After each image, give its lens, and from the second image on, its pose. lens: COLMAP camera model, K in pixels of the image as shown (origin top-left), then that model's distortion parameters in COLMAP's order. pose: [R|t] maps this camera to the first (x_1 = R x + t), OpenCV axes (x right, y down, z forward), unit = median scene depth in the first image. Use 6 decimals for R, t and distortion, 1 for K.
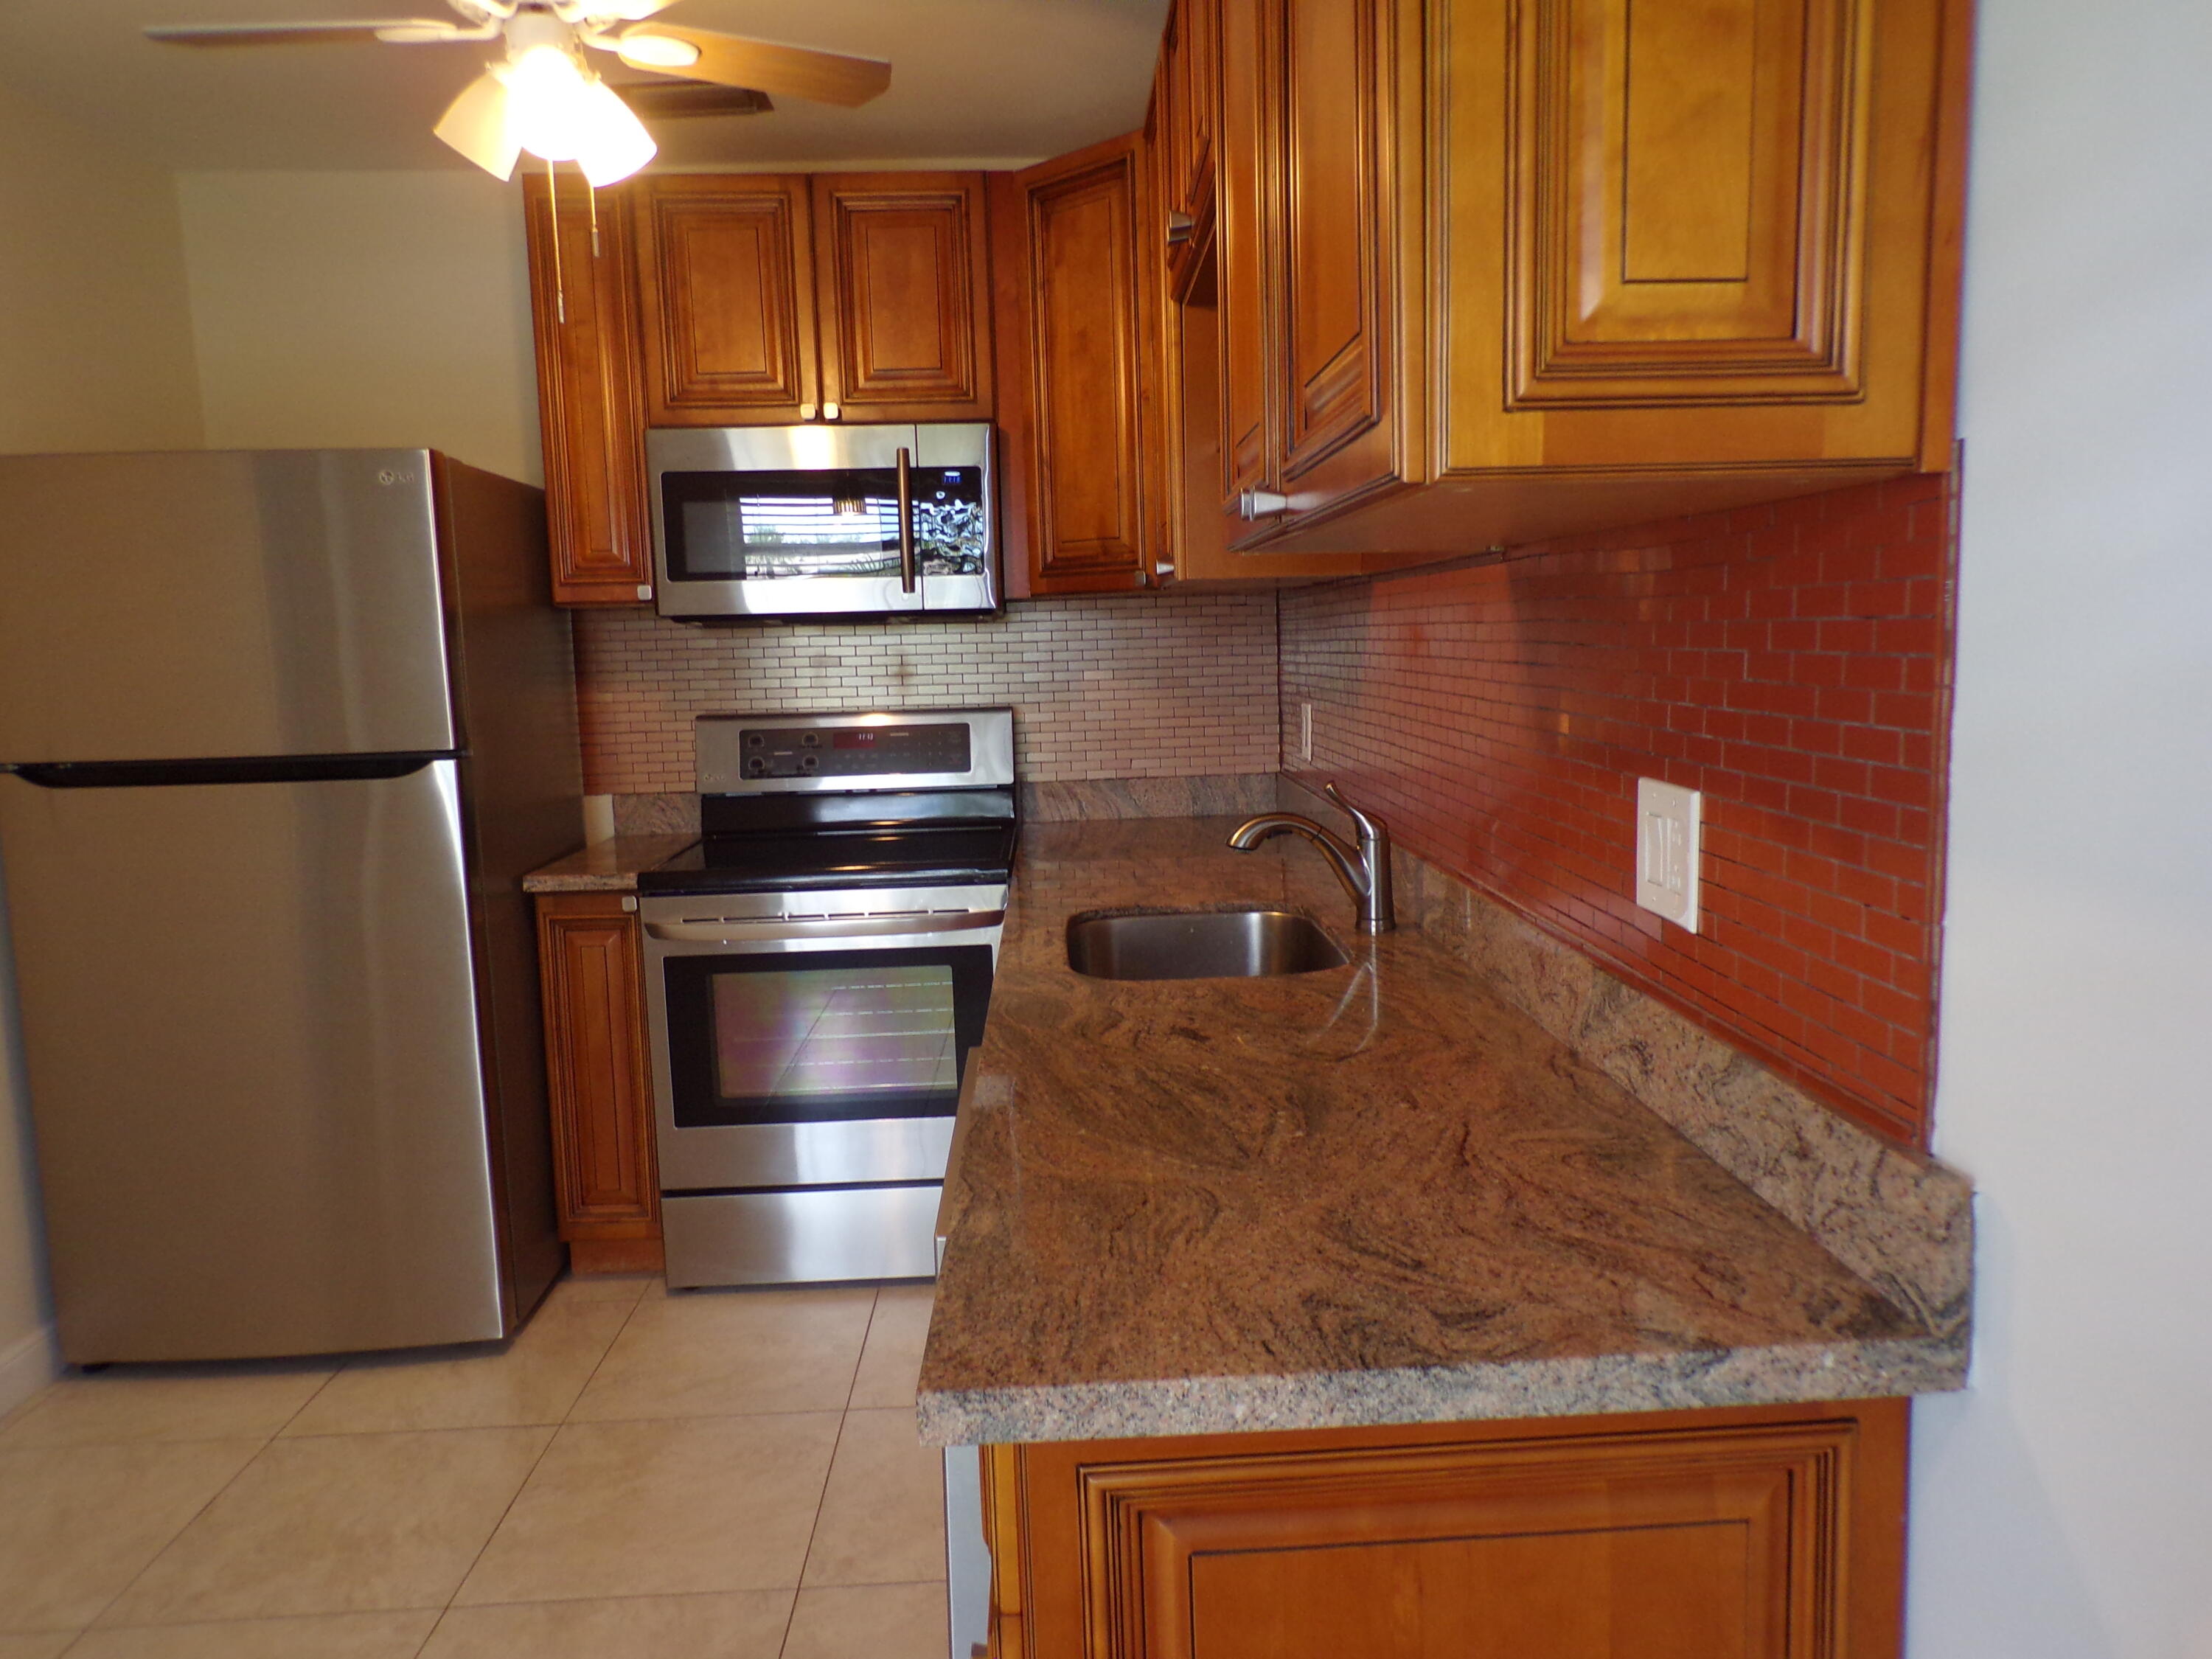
lens RADIAL K [[1495.3, 0, 1110.7], [0, 1495.3, 826.4], [0, 0, 1]] dist [-0.005483, 0.016208]
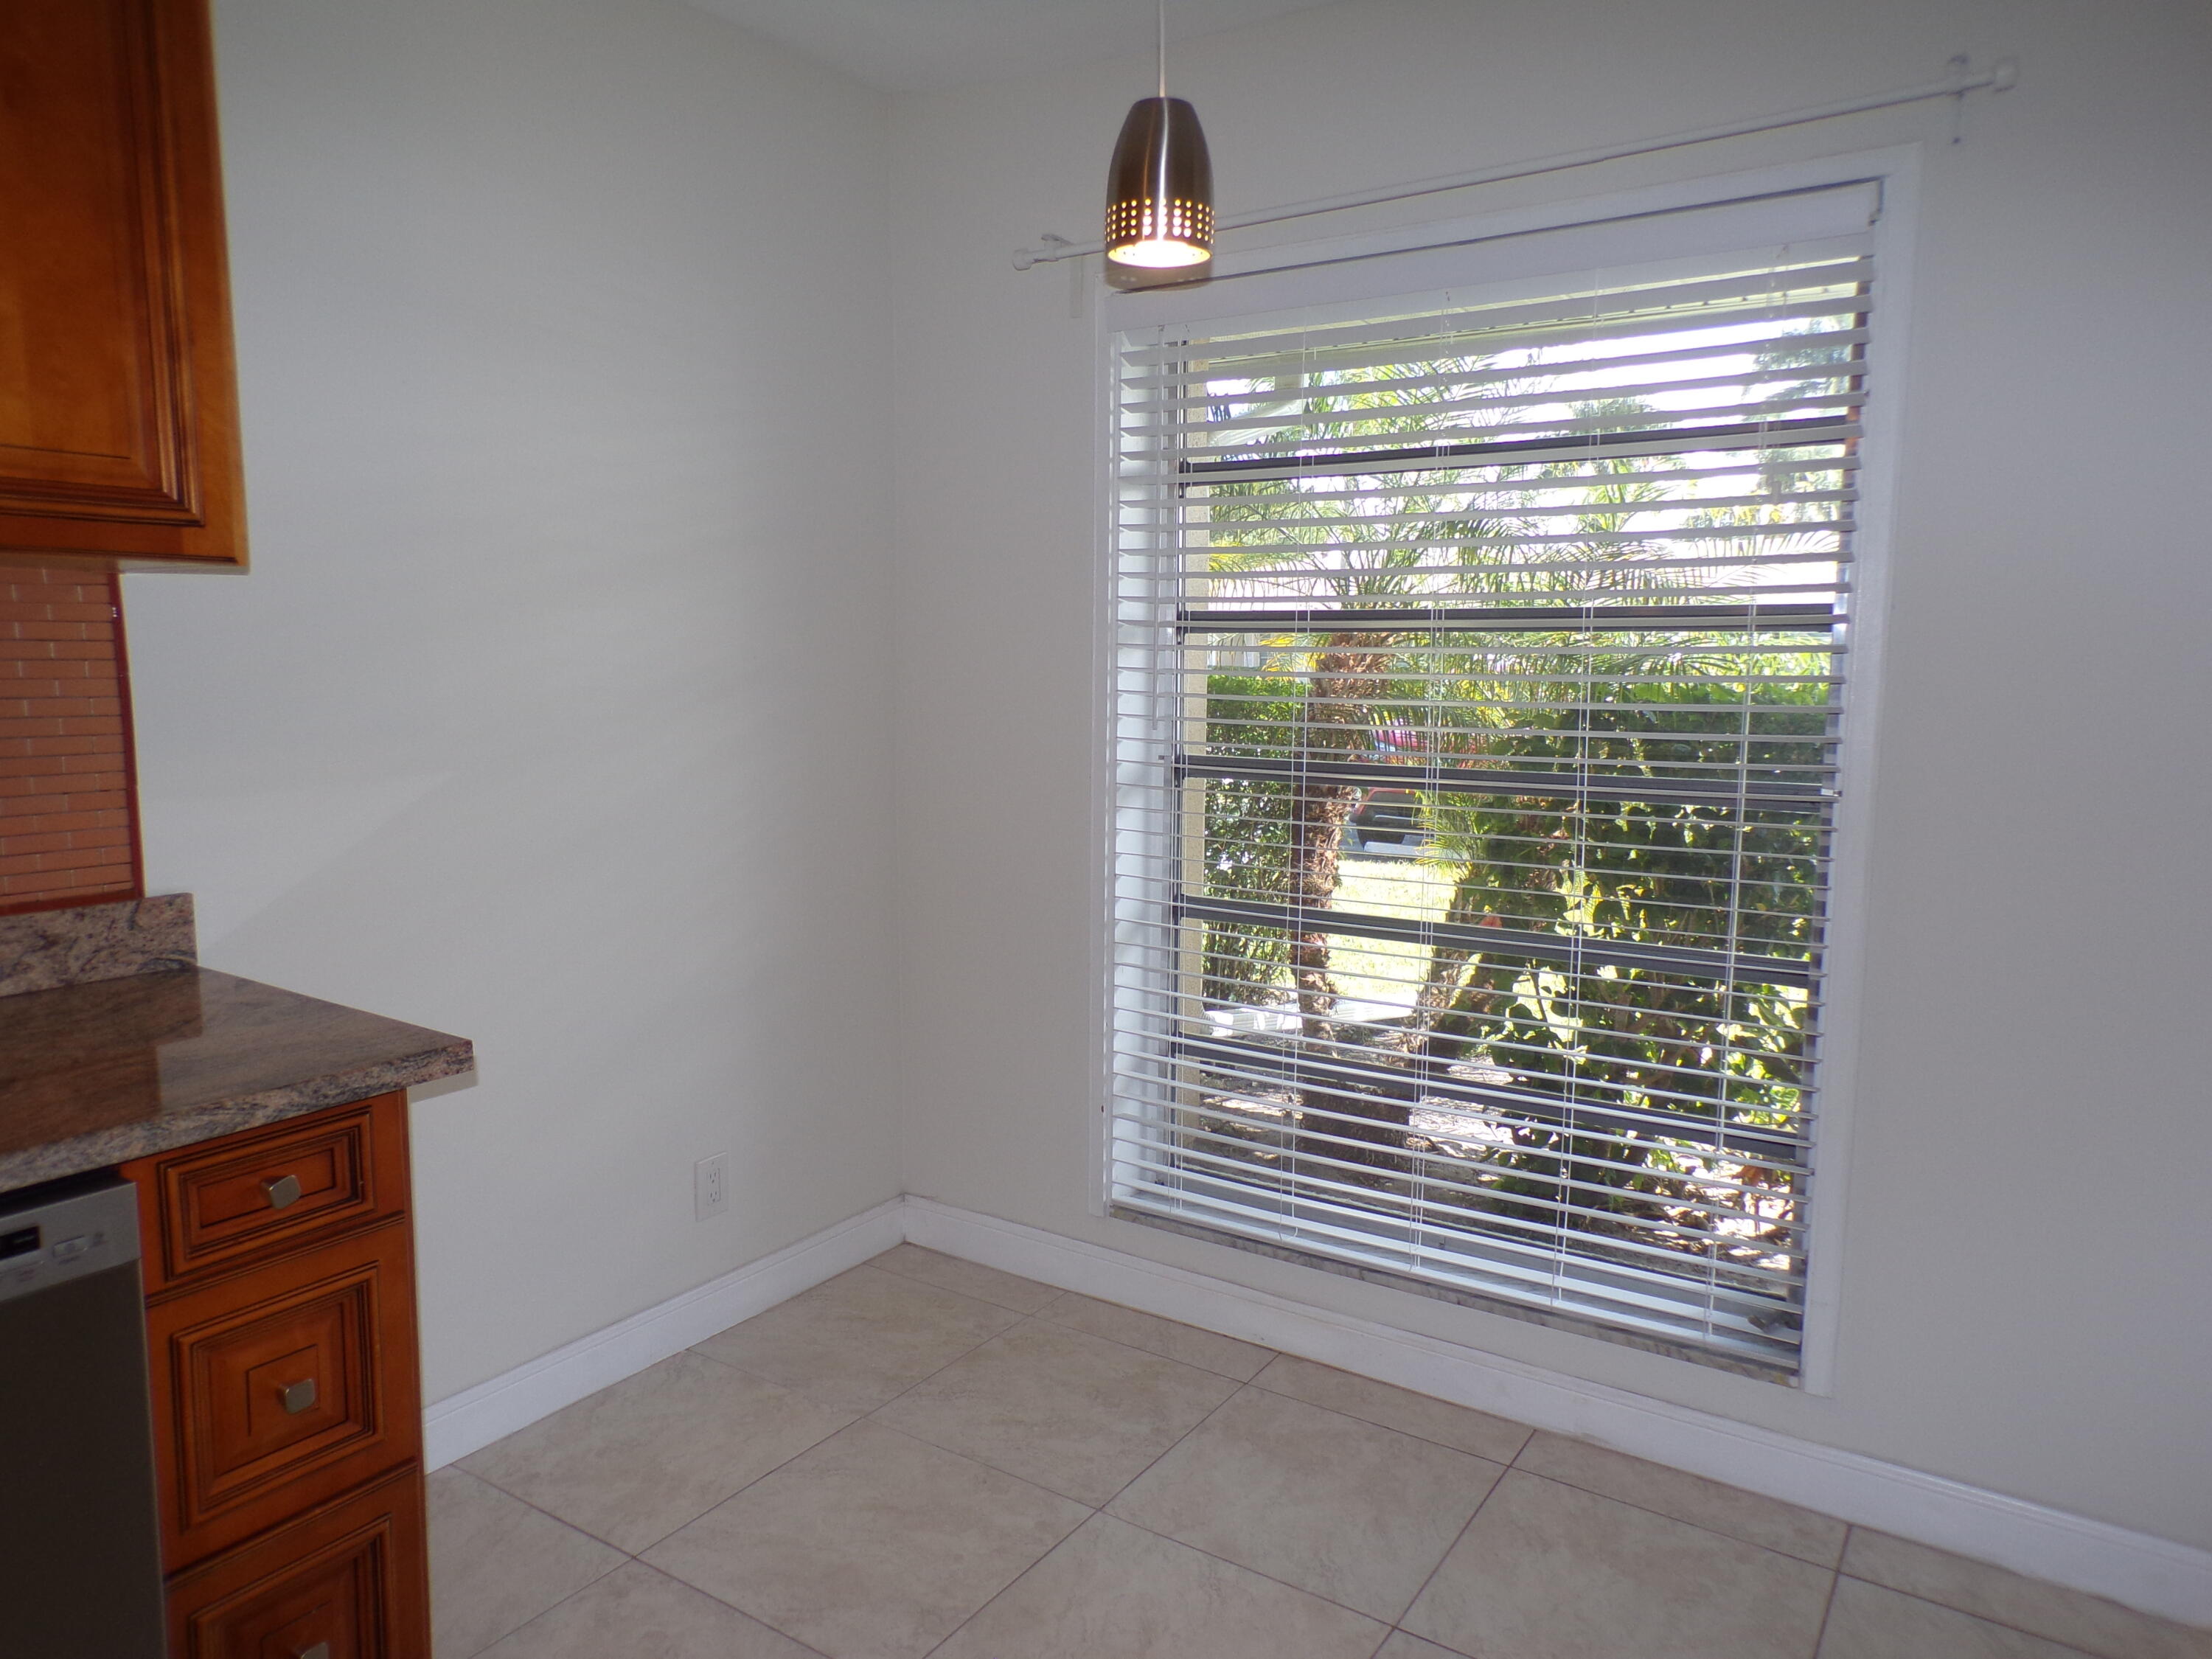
lens RADIAL K [[1495.3, 0, 1102.7], [0, 1495.3, 832.8], [0, 0, 1]] dist [-0.005483, 0.016208]
pose [[-0.803466, -0.061923, 0.592121, -1.416470], [0.083039, 0.973198, 0.214452, -0.166091], [-0.589531, 0.221474, -0.776790, 1.454542]]
